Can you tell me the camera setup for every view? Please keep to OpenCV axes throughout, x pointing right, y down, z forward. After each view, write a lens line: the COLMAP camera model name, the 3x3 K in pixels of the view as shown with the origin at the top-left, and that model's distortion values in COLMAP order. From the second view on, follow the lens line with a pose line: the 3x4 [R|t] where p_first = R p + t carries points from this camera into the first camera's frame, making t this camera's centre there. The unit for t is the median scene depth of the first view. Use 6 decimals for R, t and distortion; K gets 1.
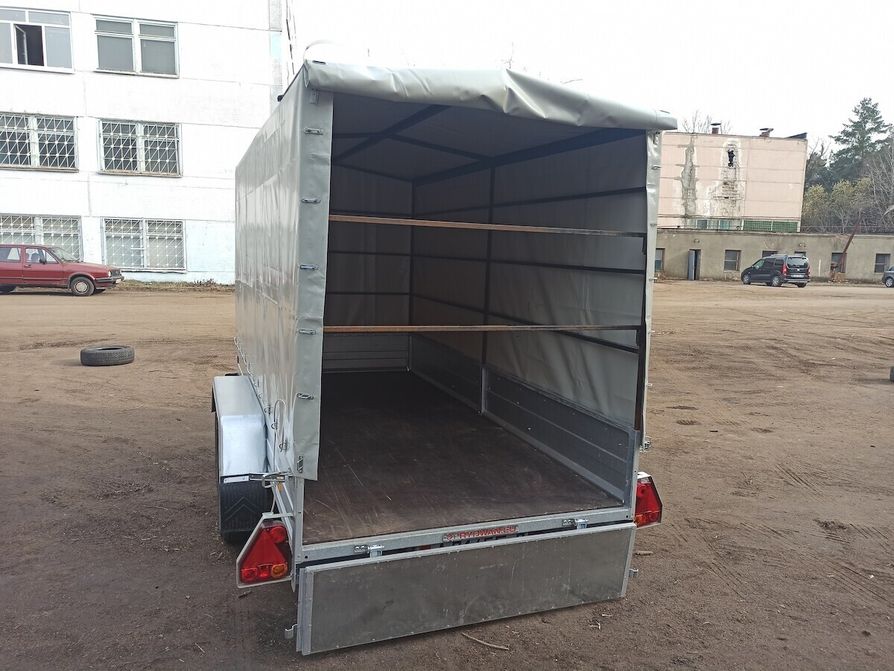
lens RADIAL K [[668.7, 0, 444.8], [0, 668.7, 335.0], [0, 0, 1]] dist [-0.002635, -0.001894]
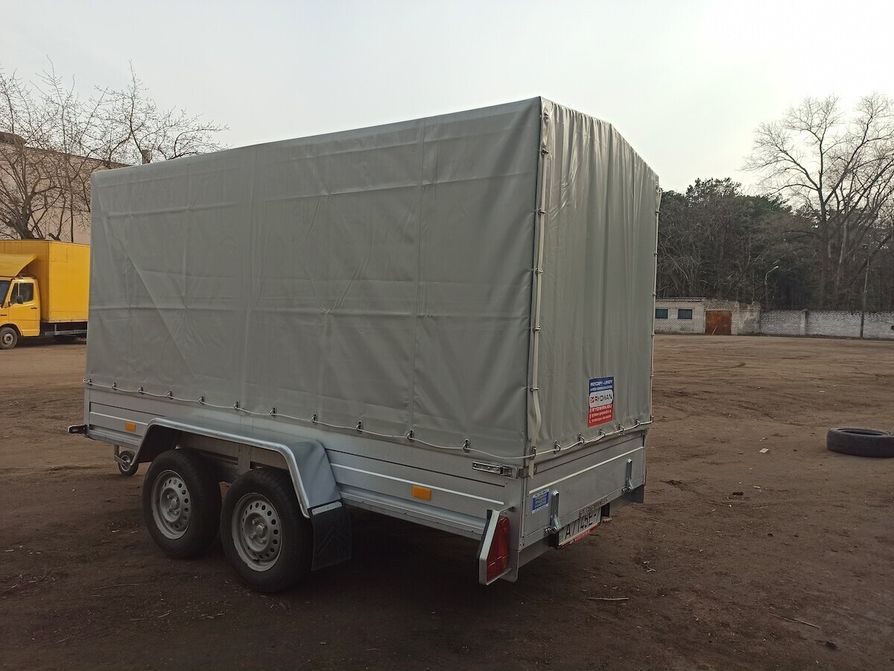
lens RADIAL K [[668.7, 0, 448.6], [0, 668.7, 335.5], [0, 0, 1]] dist [-0.002635, -0.001894]
pose [[0.832221, -0.026388, 0.553815, -0.487844], [0.070631, 0.995774, -0.058692, 0.034371], [-0.549926, 0.087962, 0.830568, 0.095588]]
